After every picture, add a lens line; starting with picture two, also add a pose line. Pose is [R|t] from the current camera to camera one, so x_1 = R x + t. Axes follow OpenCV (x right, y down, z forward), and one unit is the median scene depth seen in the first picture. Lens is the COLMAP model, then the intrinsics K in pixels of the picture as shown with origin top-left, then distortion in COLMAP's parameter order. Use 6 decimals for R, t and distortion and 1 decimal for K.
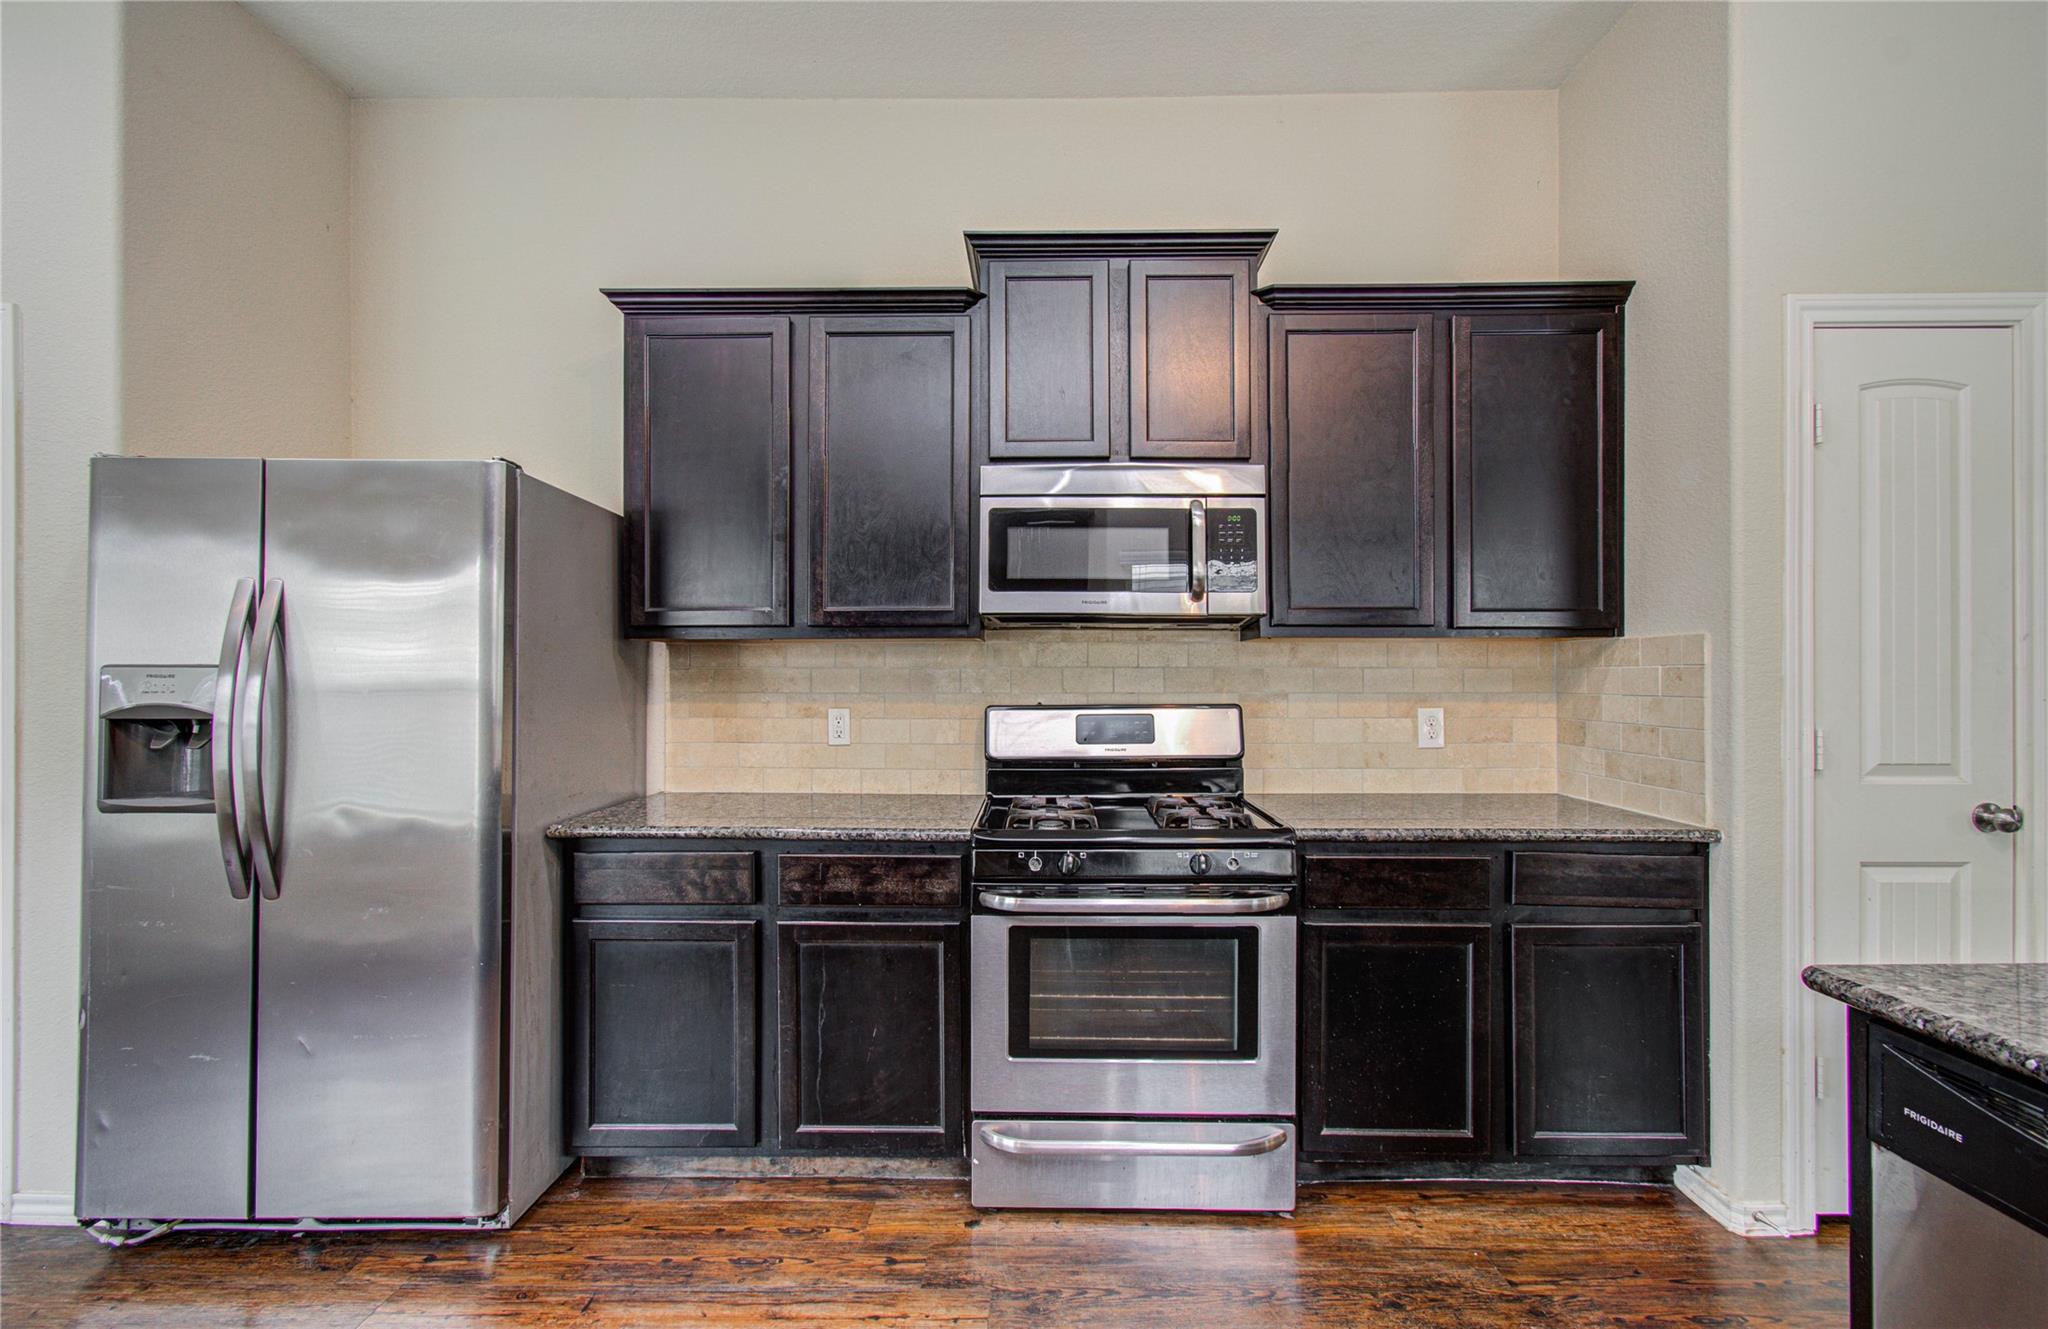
lens RADIAL K [[889.8, 0, 1011.6], [0, 889.8, 684.2], [0, 0, 1]] dist [-0.006600, 0.005901]
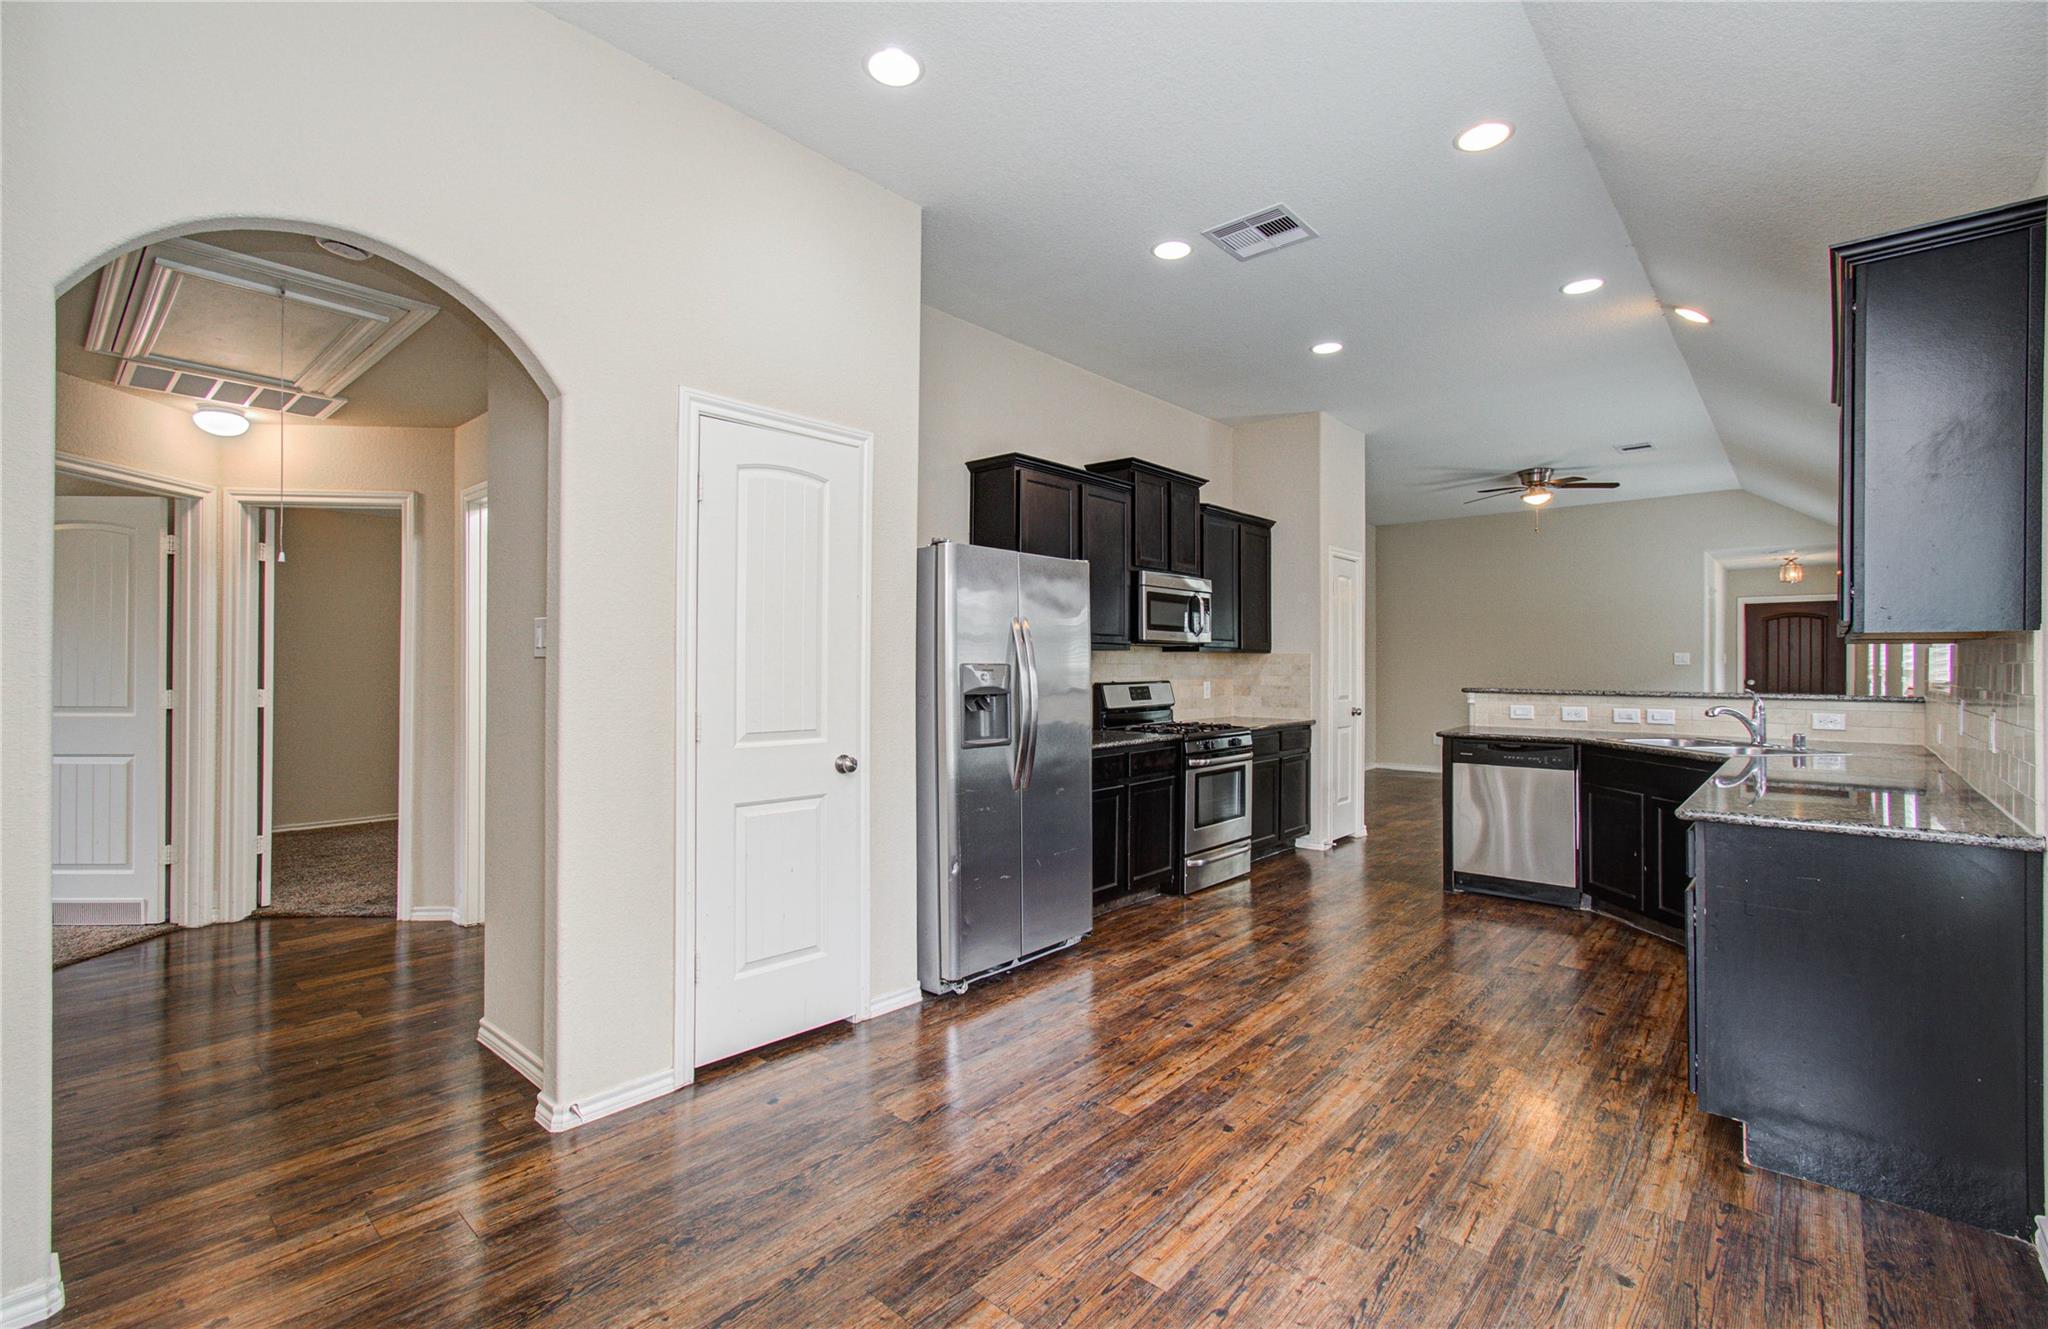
lens RADIAL K [[889.8, 0, 1020.4], [0, 889.8, 683.1], [0, 0, 1]] dist [-0.006600, 0.005901]
pose [[0.657453, -0.013443, 0.753375, -2.011936], [0.000129, 0.999843, 0.017728, -0.013485], [-0.753495, -0.011558, 0.657352, -0.210795]]
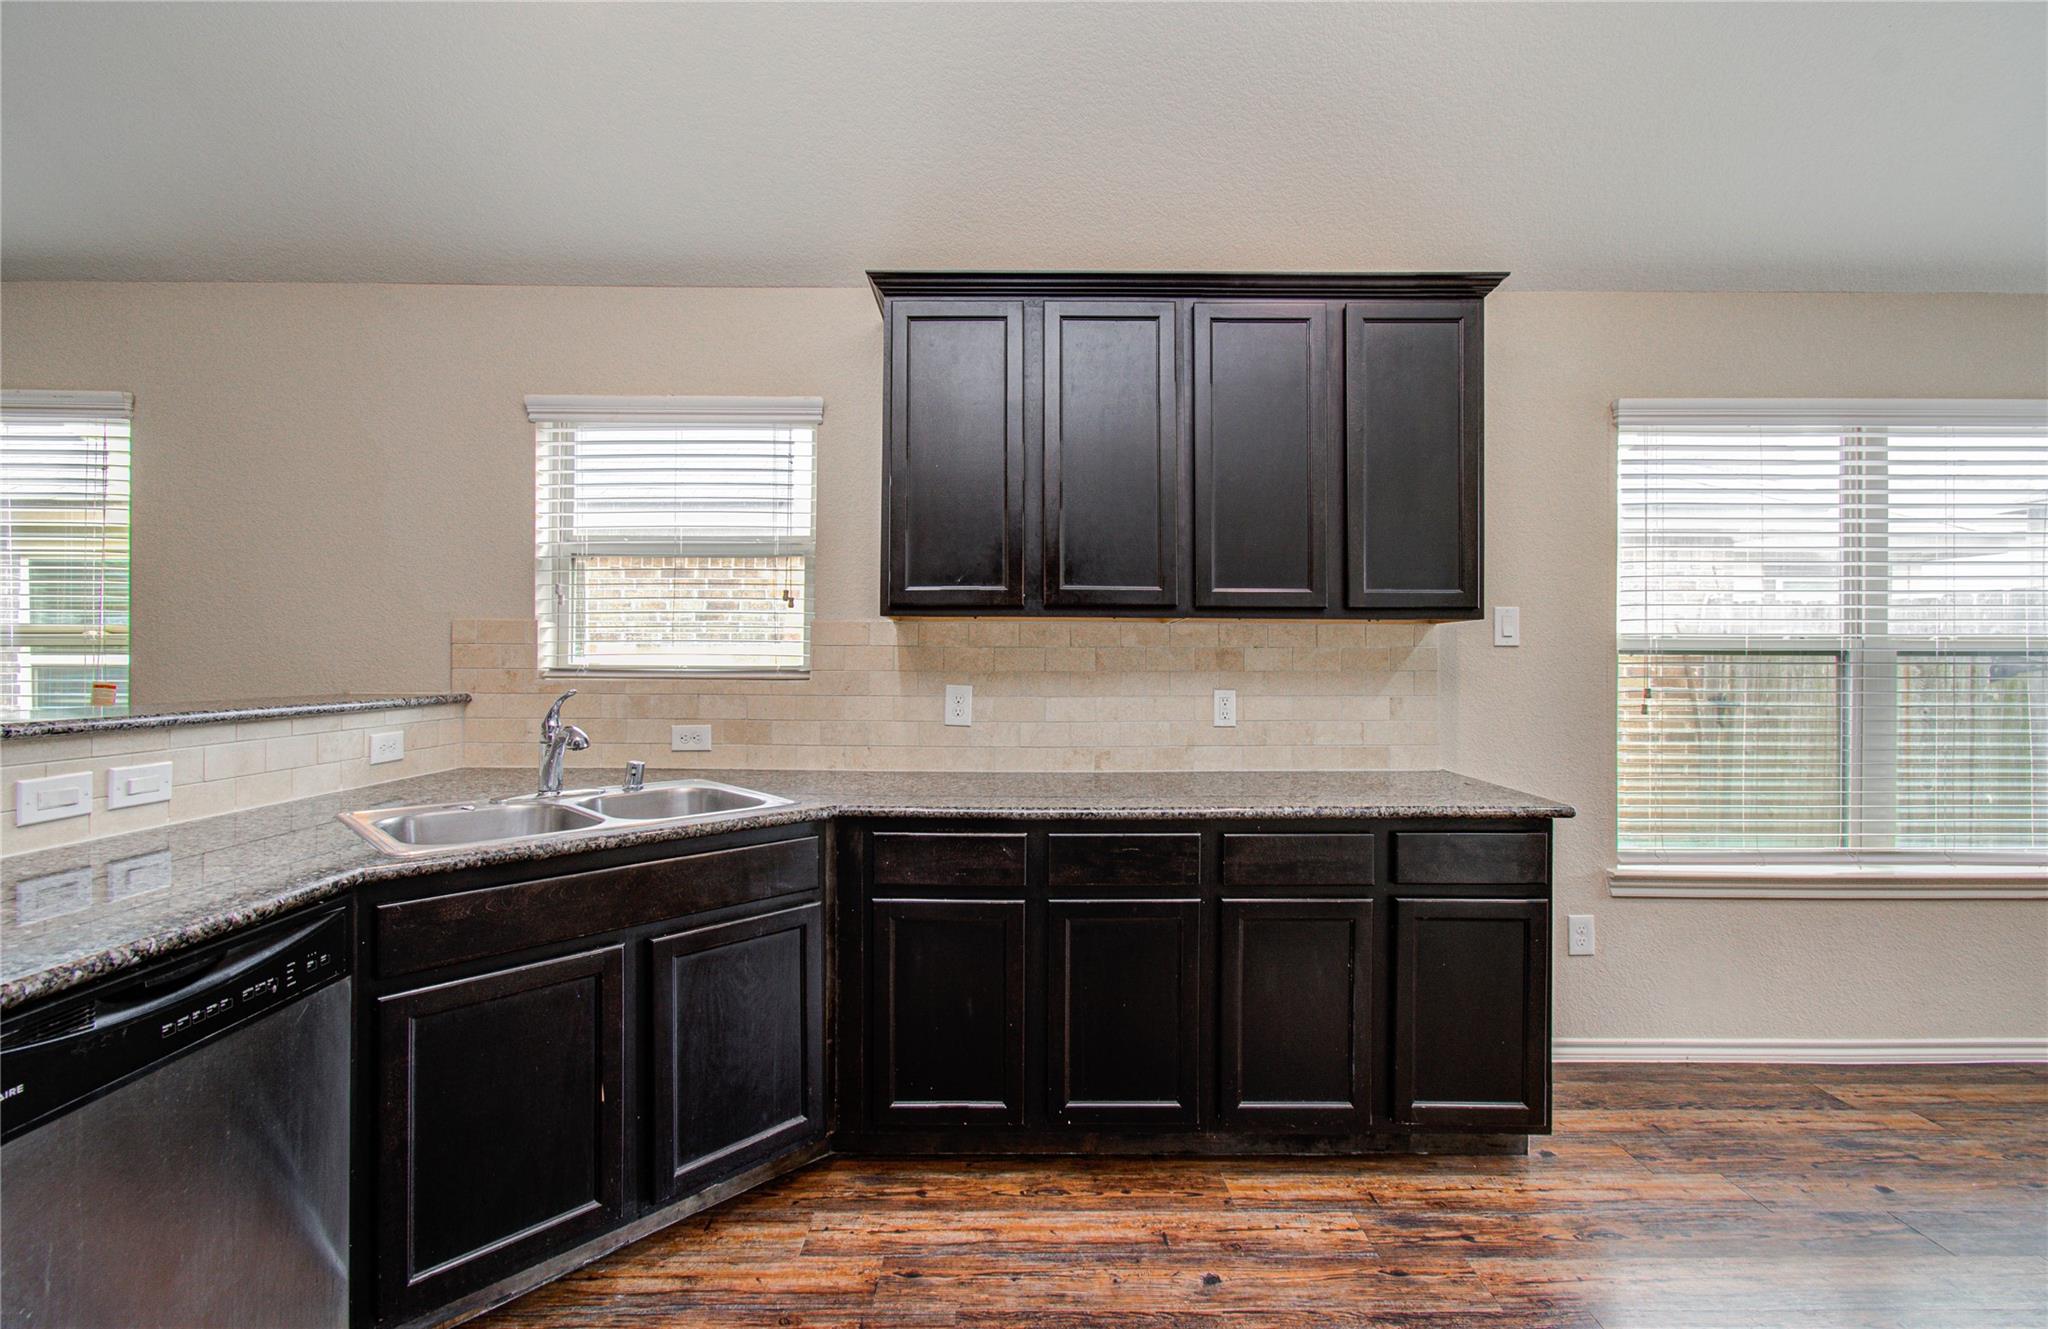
lens RADIAL K [[889.8, 0, 1013.5], [0, 889.8, 658.4], [0, 0, 1]] dist [-0.006600, 0.005901]
pose [[-0.999803, -0.001397, -0.019823, -0.029347], [-0.001432, 0.999997, 0.001767, -0.003505], [0.019821, 0.001795, -0.999802, 0.853178]]
